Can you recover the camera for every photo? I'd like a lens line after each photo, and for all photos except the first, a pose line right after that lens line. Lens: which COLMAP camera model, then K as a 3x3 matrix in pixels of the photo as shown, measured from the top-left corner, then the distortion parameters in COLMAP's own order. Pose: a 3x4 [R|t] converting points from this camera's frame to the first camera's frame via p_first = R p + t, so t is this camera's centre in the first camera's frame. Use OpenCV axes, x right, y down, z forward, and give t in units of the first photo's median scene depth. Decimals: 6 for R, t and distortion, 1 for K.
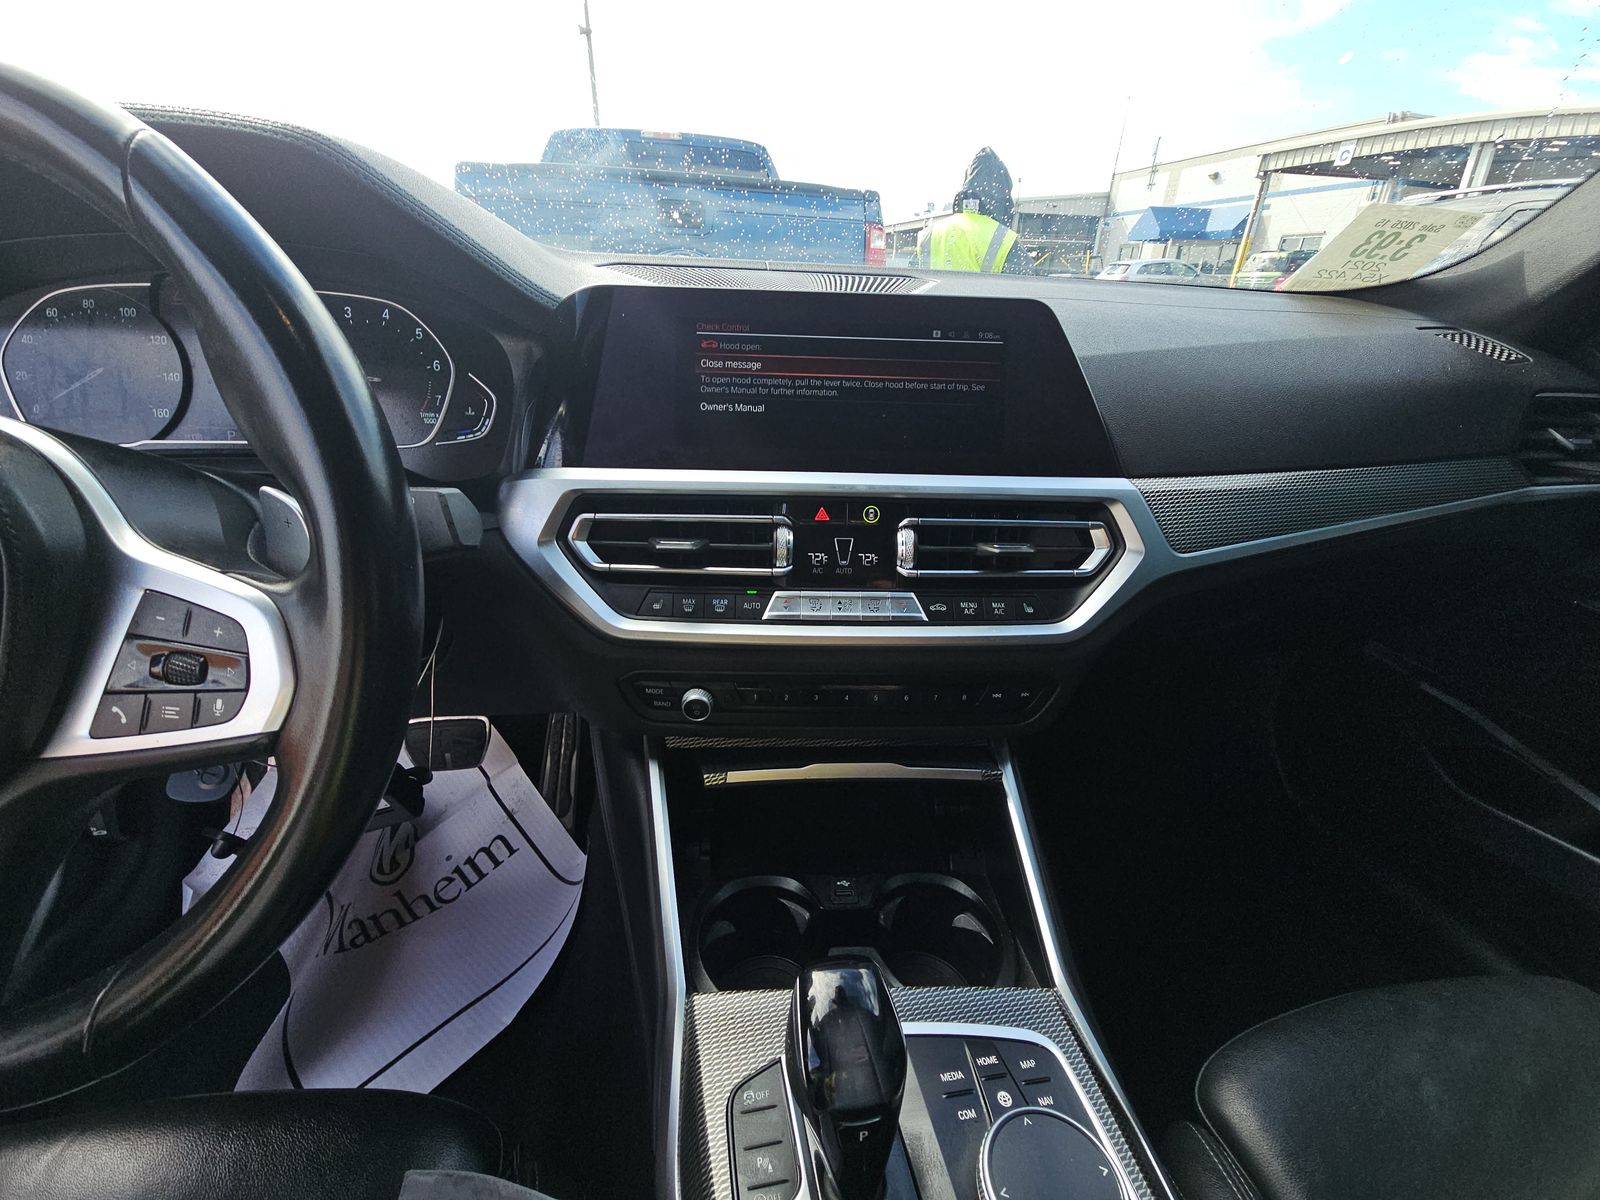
lens RADIAL K [[639.8, 0, 786.5], [0, 639.8, 589.6], [0, 0, 1]] dist [0.008806, -0.003102]
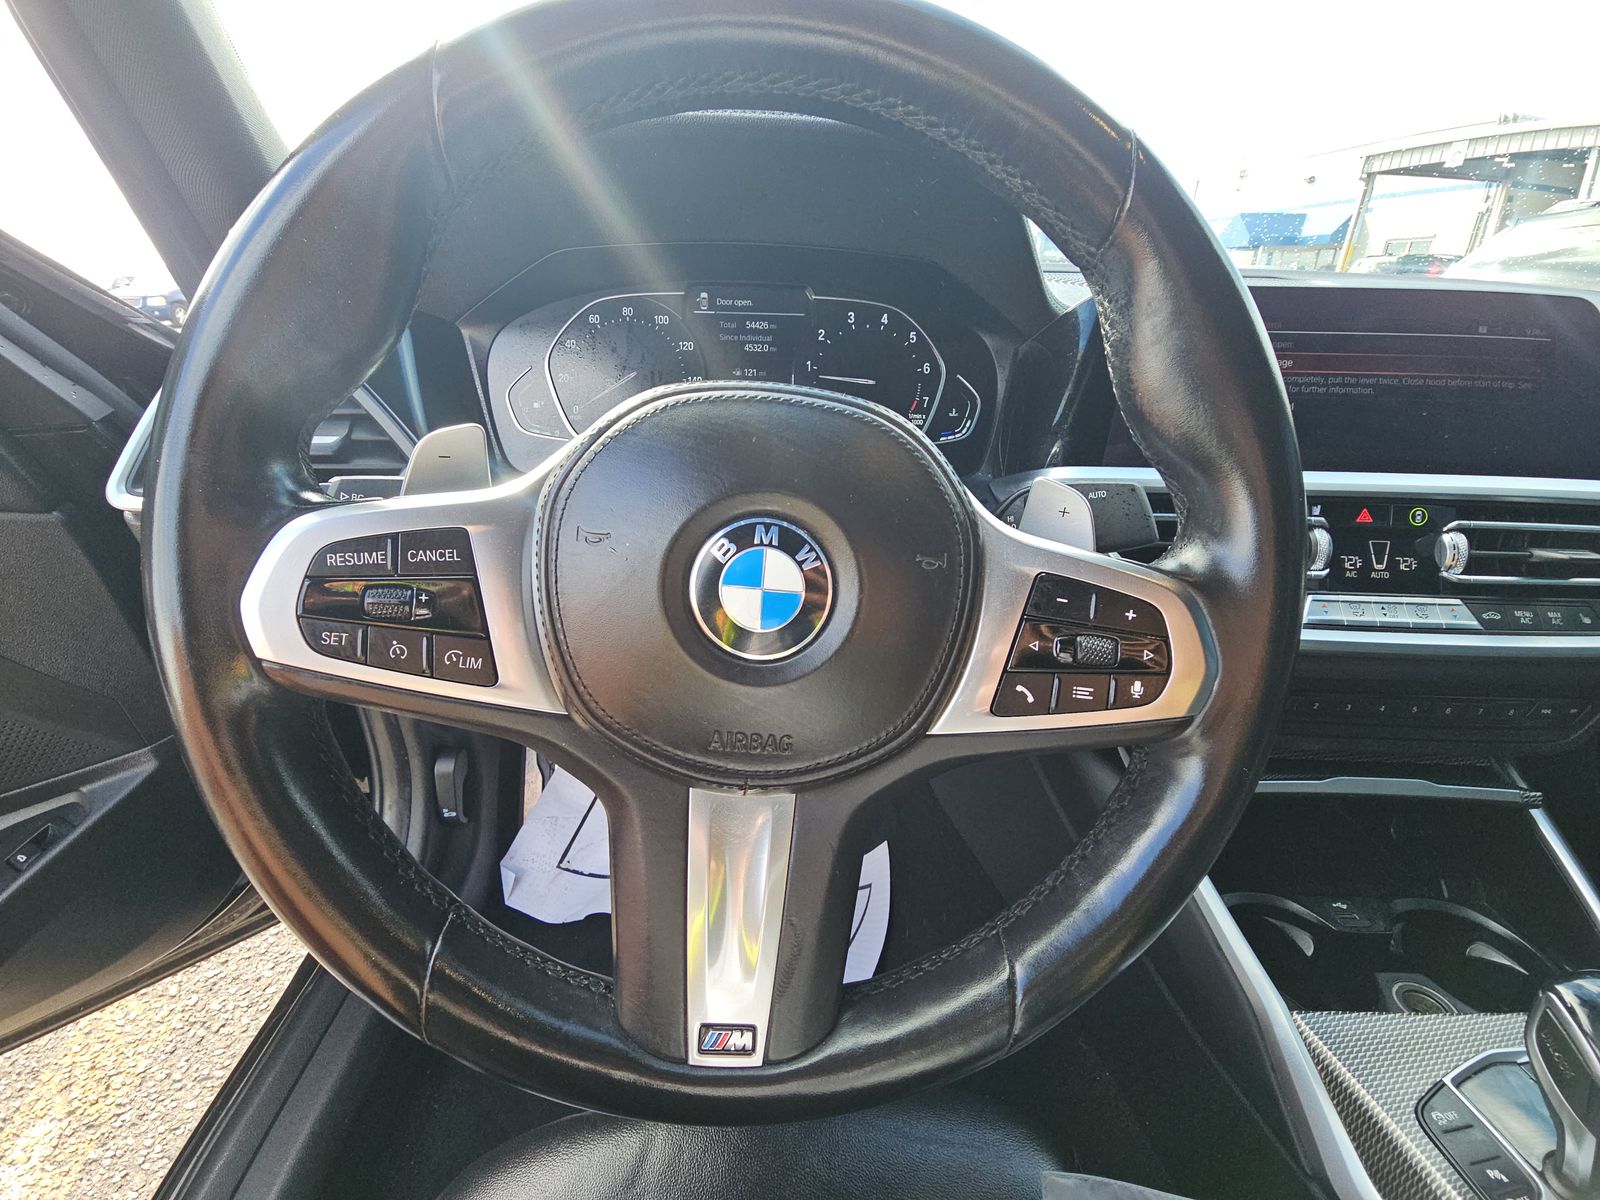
lens RADIAL K [[639.8, 0, 796.1], [0, 639.8, 586.8], [0, 0, 1]] dist [0.008806, -0.003102]
pose [[0.996788, 0.019779, -0.077610, -0.709748], [-0.021560, 0.999522, -0.022177, 0.028866], [0.077134, 0.023779, 0.996737, -0.027831]]
